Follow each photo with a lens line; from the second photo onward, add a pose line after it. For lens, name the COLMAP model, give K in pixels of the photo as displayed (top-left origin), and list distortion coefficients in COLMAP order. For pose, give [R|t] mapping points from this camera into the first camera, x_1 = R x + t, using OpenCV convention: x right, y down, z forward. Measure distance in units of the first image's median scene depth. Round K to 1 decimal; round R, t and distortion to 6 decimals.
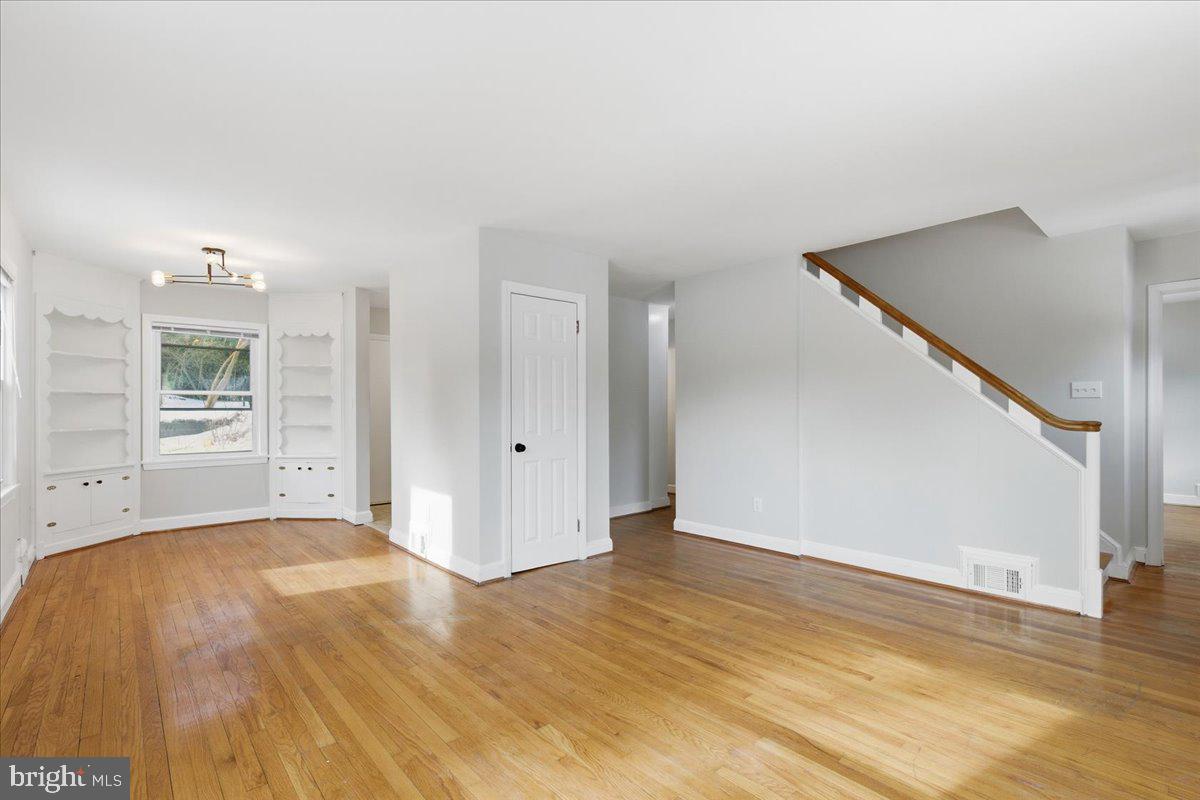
lens RADIAL K [[551.0, 0, 609.4], [0, 551.0, 410.3], [0, 0, 1]] dist [-0.001719, -0.000439]
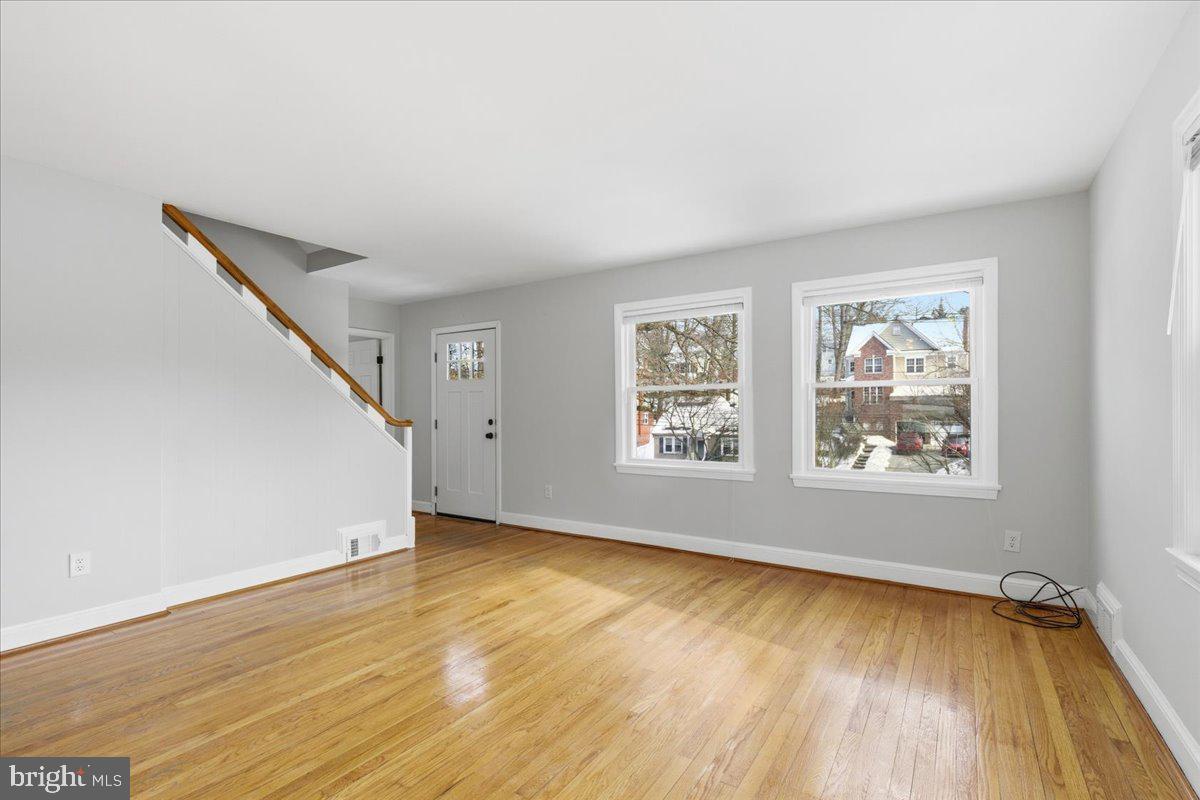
lens RADIAL K [[551.0, 0, 609.4], [0, 551.0, 410.3], [0, 0, 1]] dist [-0.001719, -0.000439]
pose [[-0.265364, 0.006484, 0.964126, -0.648867], [0.006090, 0.999969, -0.005049, 0.004466], [-0.964129, 0.004532, -0.265396, 0.766806]]
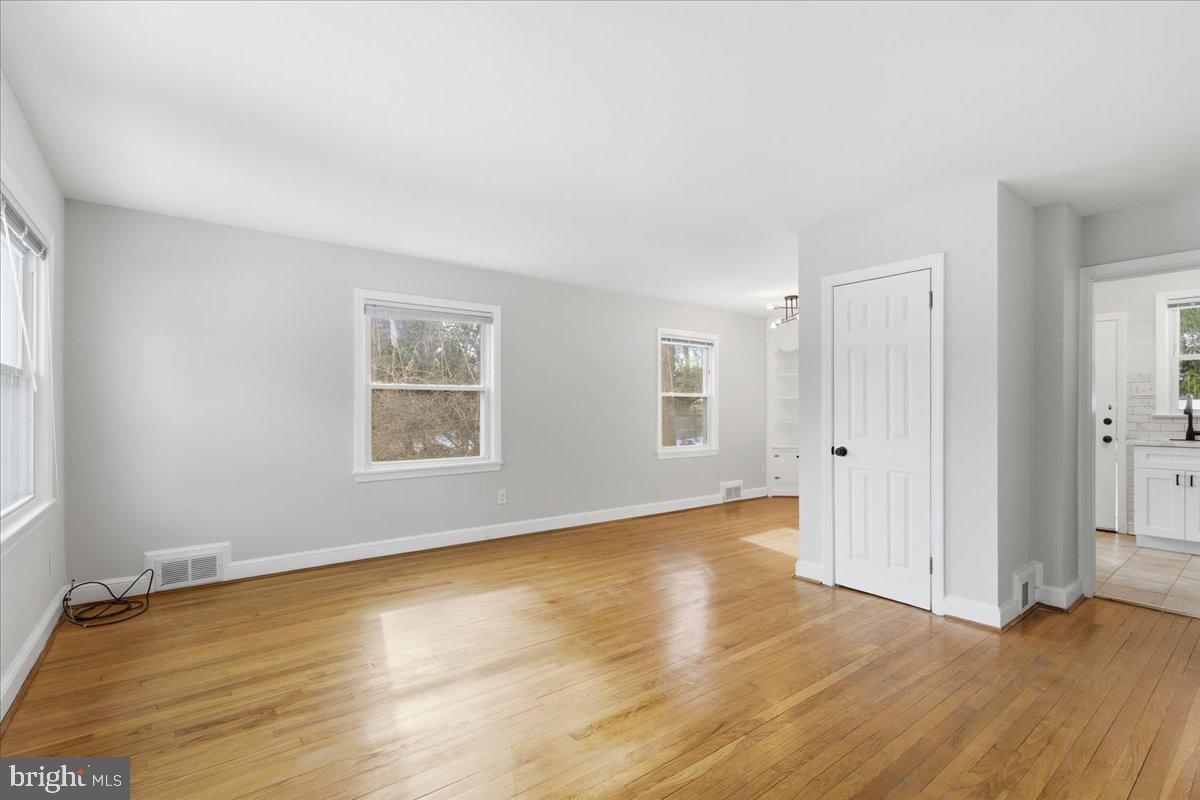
lens RADIAL K [[551.0, 0, 609.4], [0, 551.0, 410.3], [0, 0, 1]] dist [-0.001719, -0.000439]
pose [[-0.060983, 0.001663, -0.998137, 0.872035], [-0.001607, 0.999997, 0.001764, -0.001755], [0.998138, 0.001711, -0.060980, 0.745557]]
